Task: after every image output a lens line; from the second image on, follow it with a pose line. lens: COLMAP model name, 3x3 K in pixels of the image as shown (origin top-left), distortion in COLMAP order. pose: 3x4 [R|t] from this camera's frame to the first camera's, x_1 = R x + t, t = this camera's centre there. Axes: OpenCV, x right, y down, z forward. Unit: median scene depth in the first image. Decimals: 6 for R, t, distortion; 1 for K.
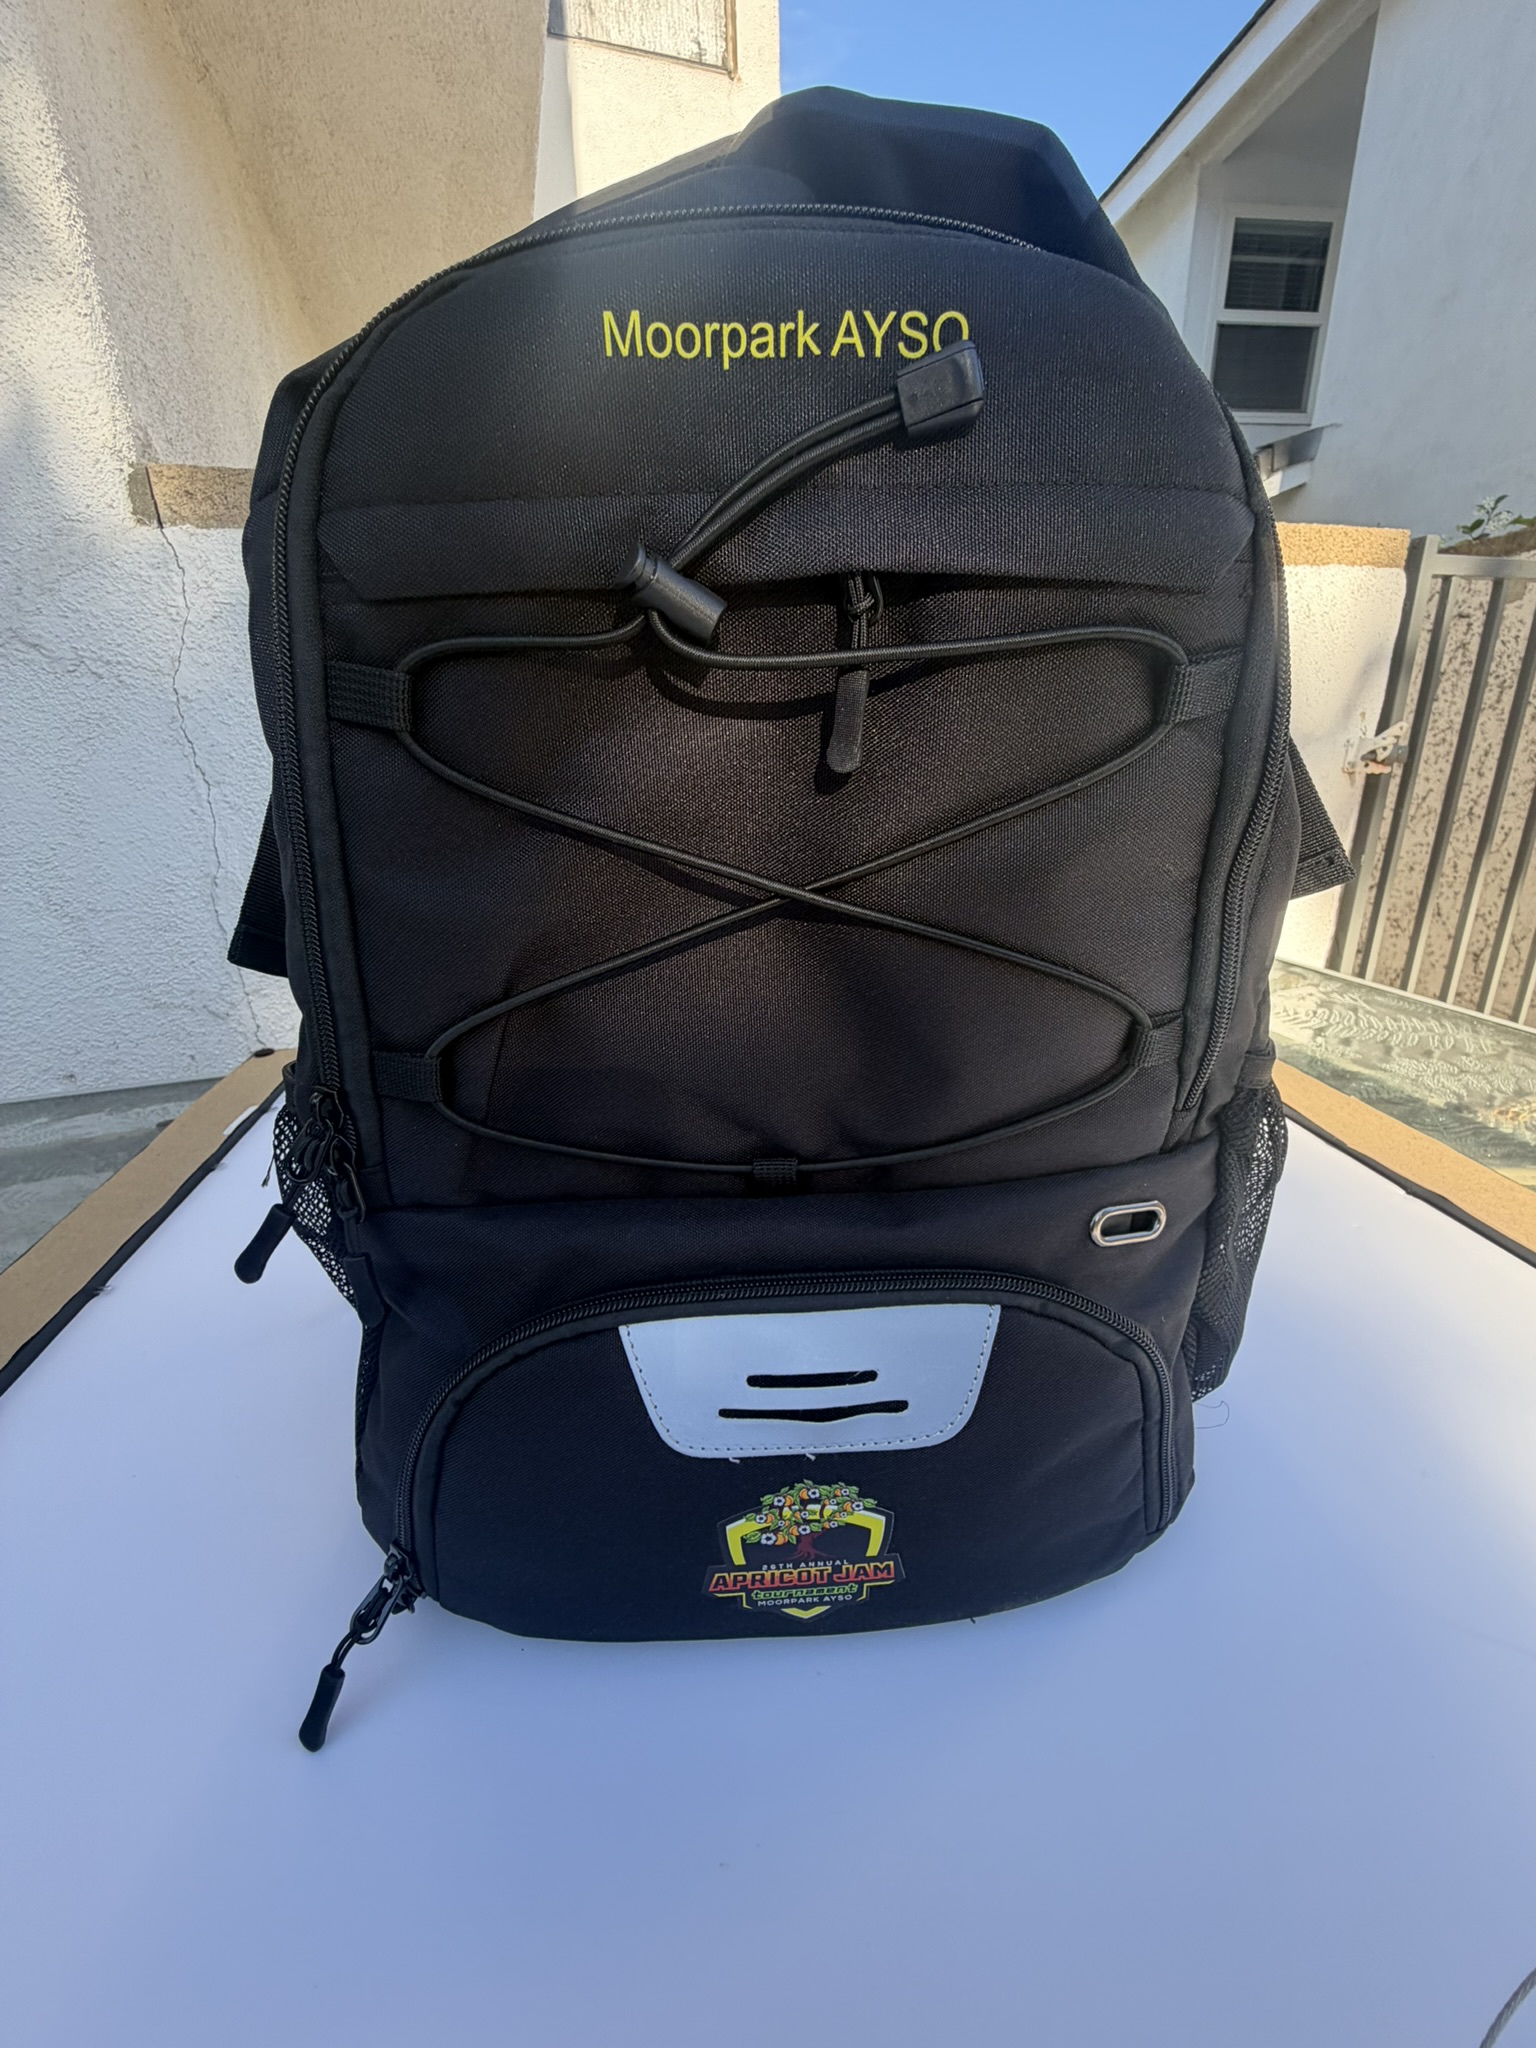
lens RADIAL K [[815.7, 0, 771.6], [0, 815.7, 1018.2], [0, 0, 1]] dist [-0.000541, 0.000454]
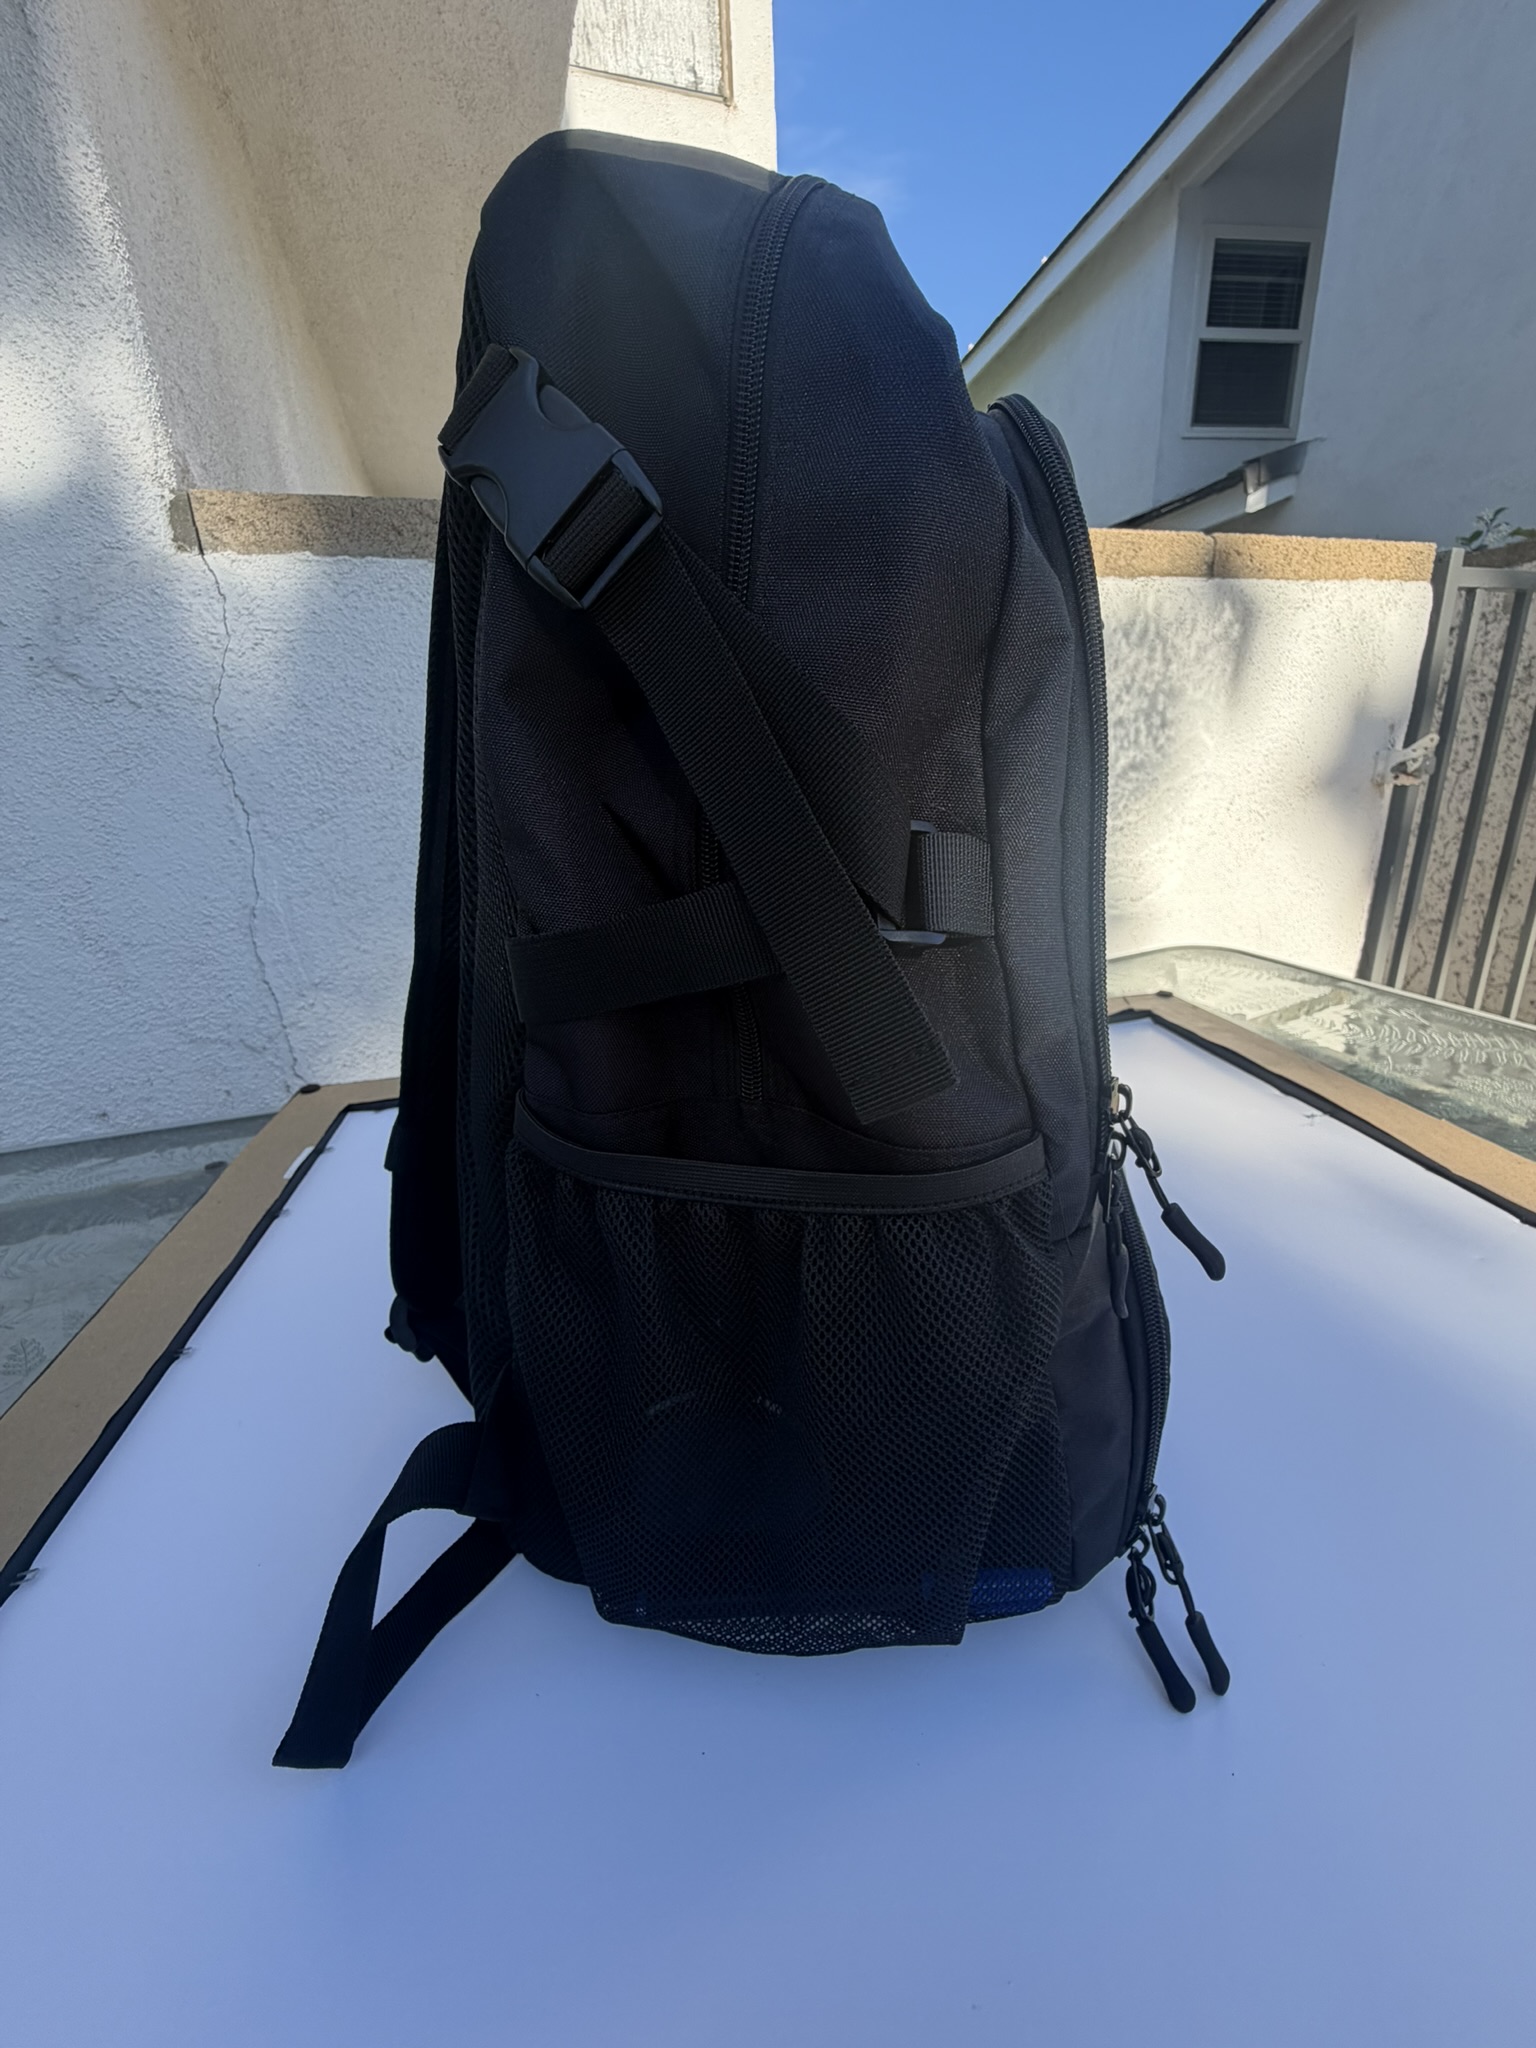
lens RADIAL K [[815.7, 0, 771.6], [0, 815.7, 1018.2], [0, 0, 1]] dist [-0.000541, 0.000454]
pose [[0.999822, -0.015542, 0.010651, -0.076517], [0.015701, 0.999763, -0.015098, -0.017444], [-0.010414, 0.015262, 0.999829, 0.020460]]
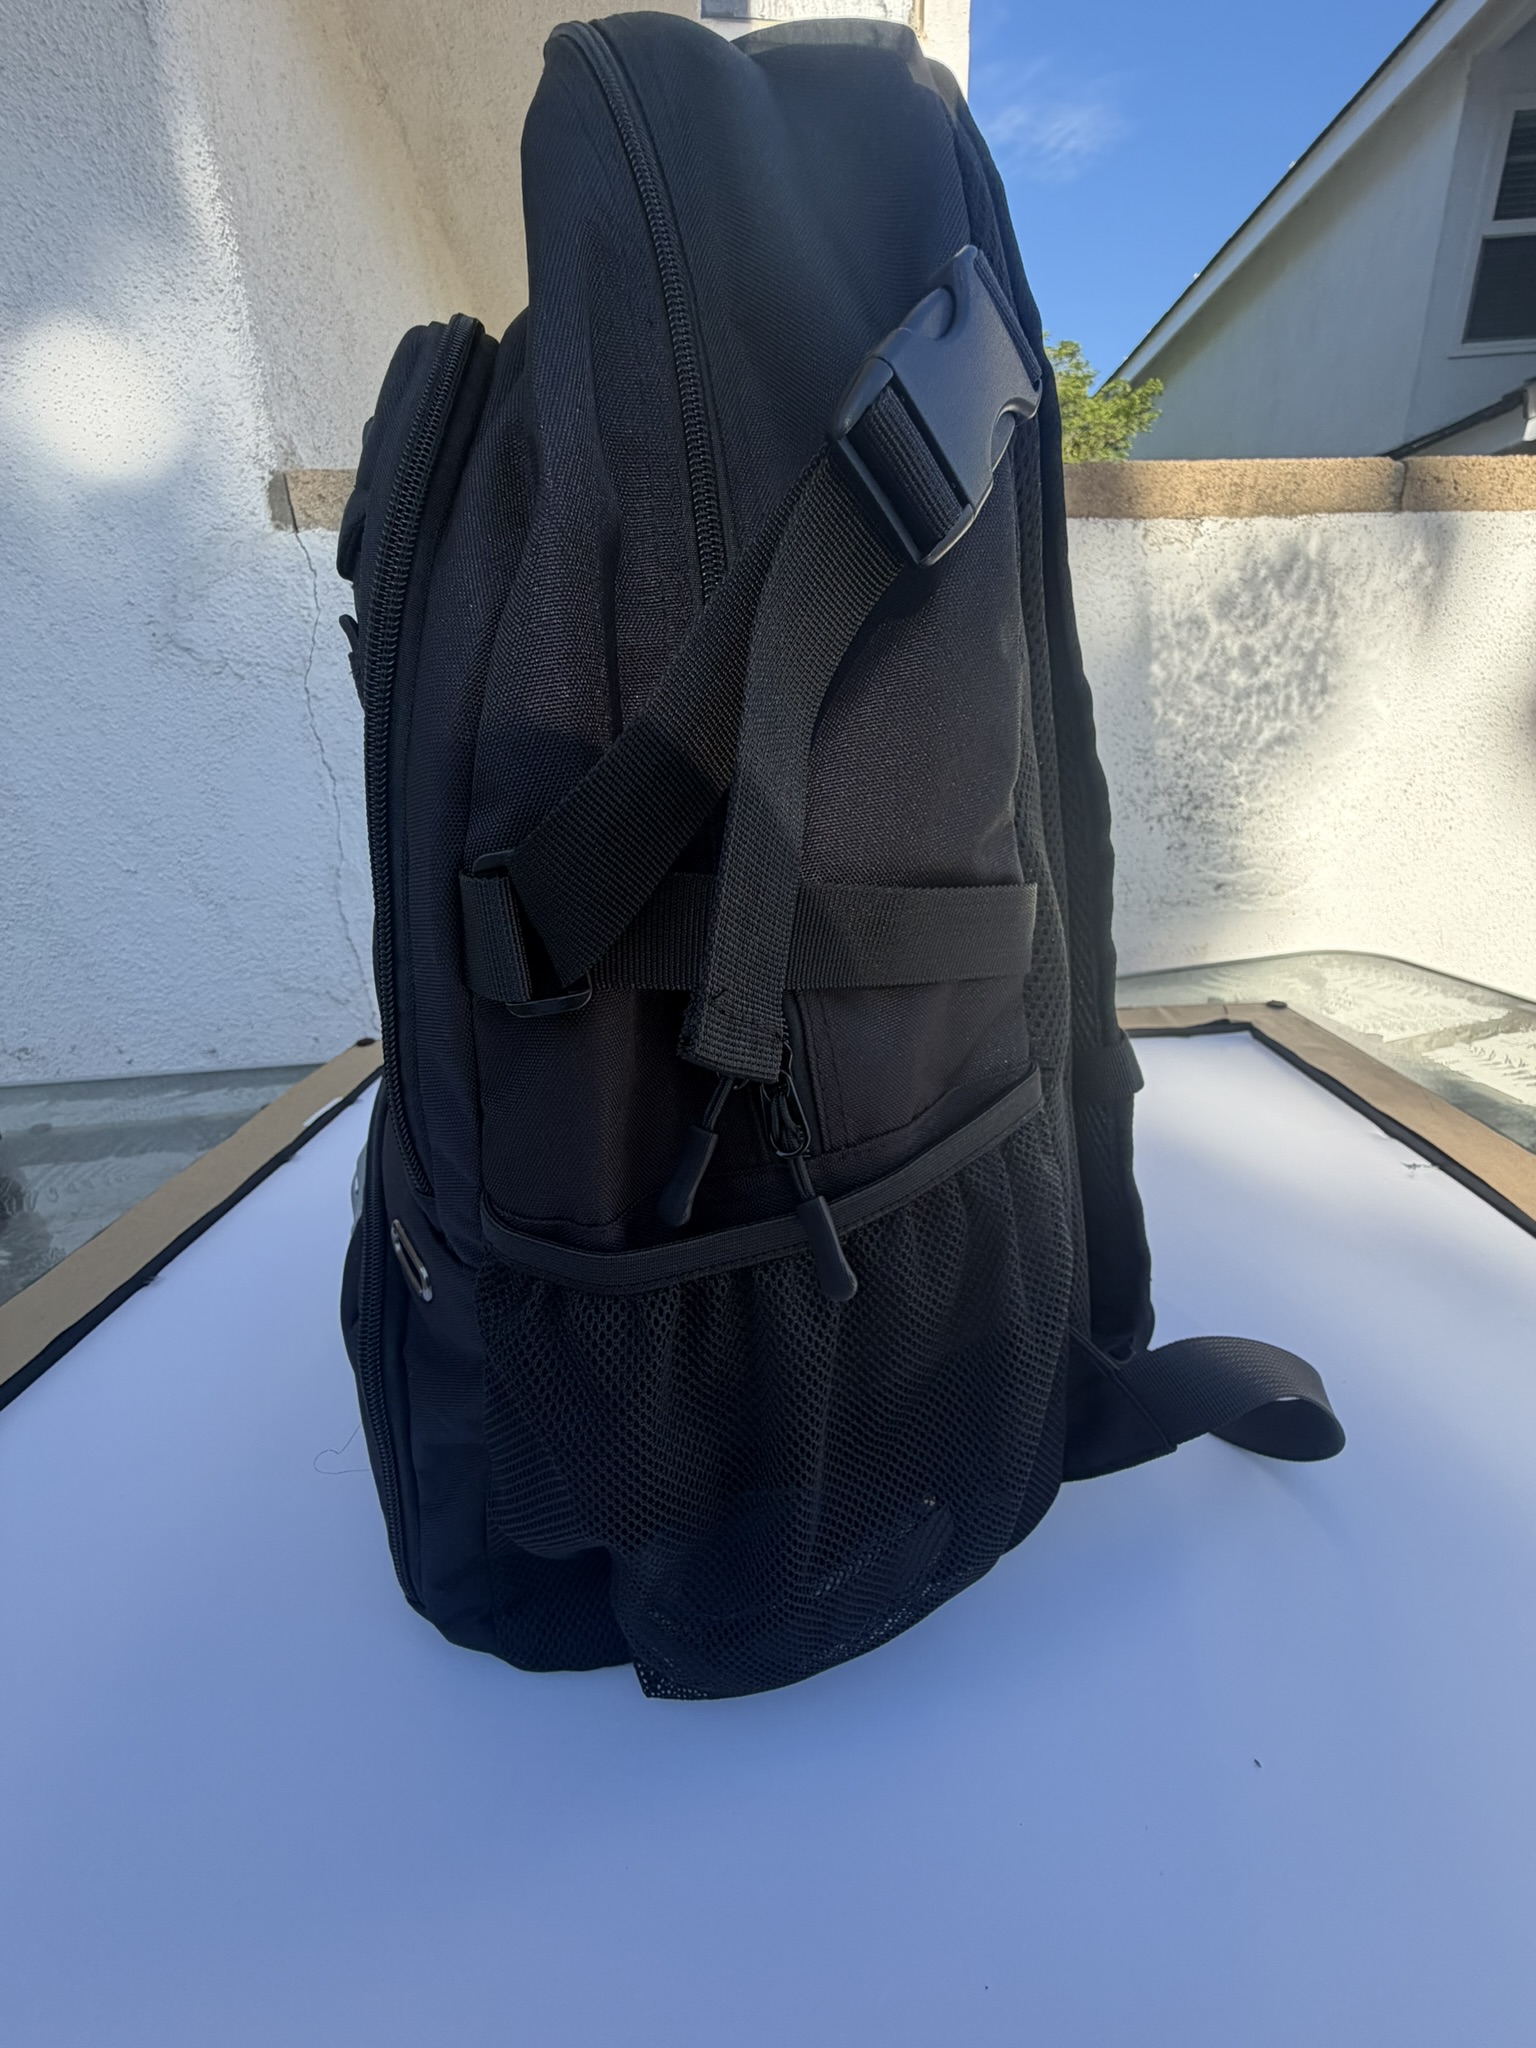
lens RADIAL K [[816.4, 0, 773.3], [0, 816.4, 1017.7], [0, 0, 1]] dist [0.001054, 0.000343]
pose [[0.982348, 0.052462, -0.179555, 0.060491], [-0.050911, 0.998615, 0.013239, -0.026244], [0.180001, -0.003864, 0.983659, 0.076294]]
